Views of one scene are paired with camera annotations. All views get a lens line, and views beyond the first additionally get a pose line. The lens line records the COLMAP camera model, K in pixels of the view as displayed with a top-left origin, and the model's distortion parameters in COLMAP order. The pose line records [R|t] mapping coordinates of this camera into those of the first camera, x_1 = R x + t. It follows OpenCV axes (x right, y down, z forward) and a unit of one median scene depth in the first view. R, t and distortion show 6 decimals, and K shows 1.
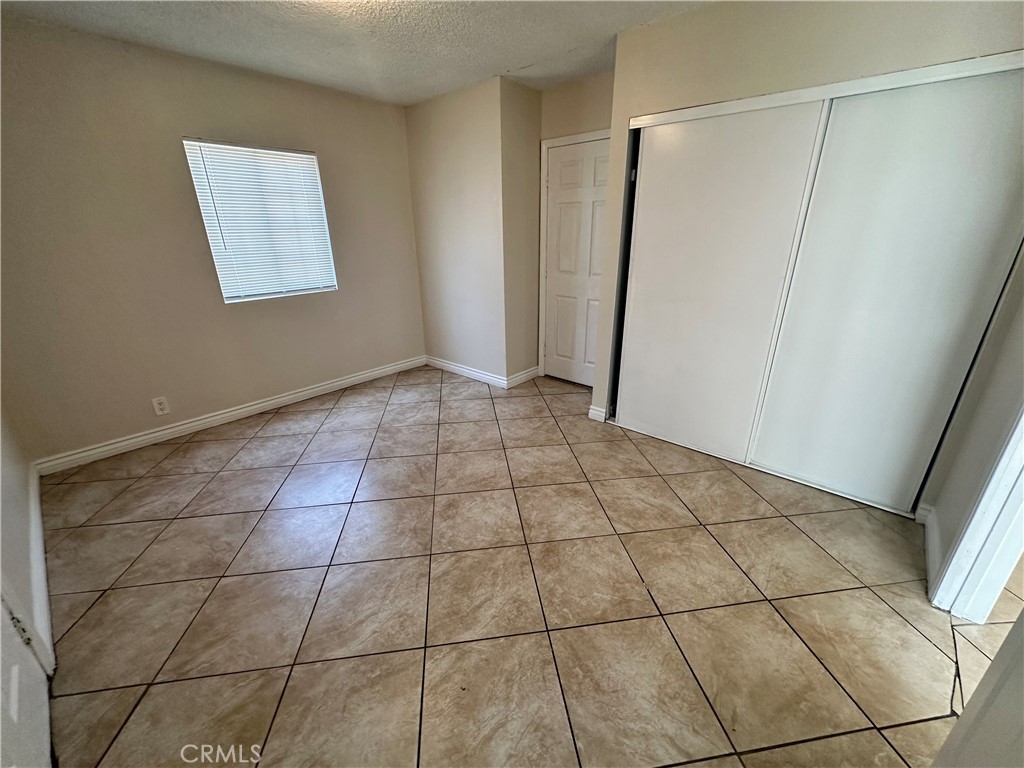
lens RADIAL K [[406.8, 0, 512.0], [0, 406.8, 384.0], [0, 0, 1]] dist [-0.001088, -0.000017]
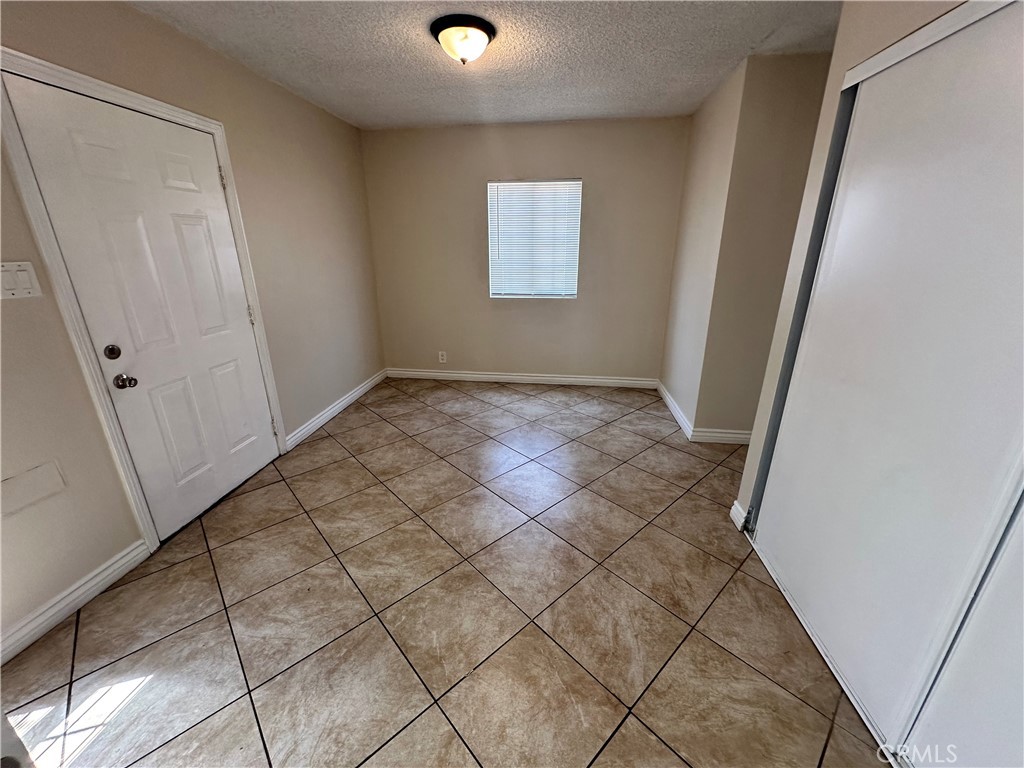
lens RADIAL K [[406.8, 0, 512.0], [0, 406.8, 384.0], [0, 0, 1]] dist [-0.001088, -0.000017]
pose [[0.563033, 0.278910, -0.777948, 0.563807], [-0.299425, 0.946219, 0.122532, -0.128892], [0.770285, 0.163948, 0.616265, 0.294680]]
